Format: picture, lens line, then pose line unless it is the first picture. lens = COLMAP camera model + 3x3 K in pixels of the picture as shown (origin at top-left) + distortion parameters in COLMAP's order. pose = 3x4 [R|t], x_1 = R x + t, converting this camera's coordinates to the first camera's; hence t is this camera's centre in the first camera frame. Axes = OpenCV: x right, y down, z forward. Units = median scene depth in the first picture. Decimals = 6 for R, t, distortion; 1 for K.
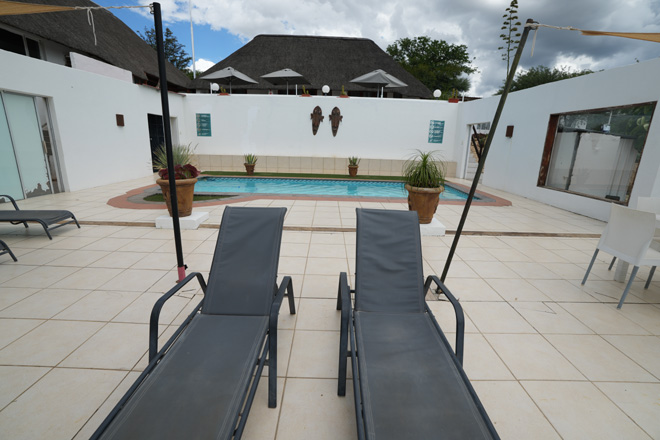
lens RADIAL K [[301.9, 0, 330.0], [0, 301.9, 220.0], [0, 0, 1]] dist [-0.055456, 0.026517]
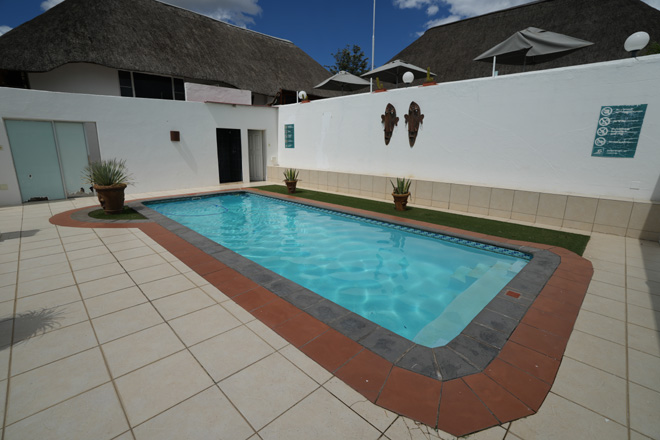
lens RADIAL K [[301.9, 0, 330.0], [0, 301.9, 220.0], [0, 0, 1]] dist [-0.055456, 0.026517]
pose [[0.712485, 0.148049, -0.685892, 0.373862], [-0.169388, 0.984869, 0.036627, -0.112013], [0.680936, 0.090086, 0.726781, 0.412780]]
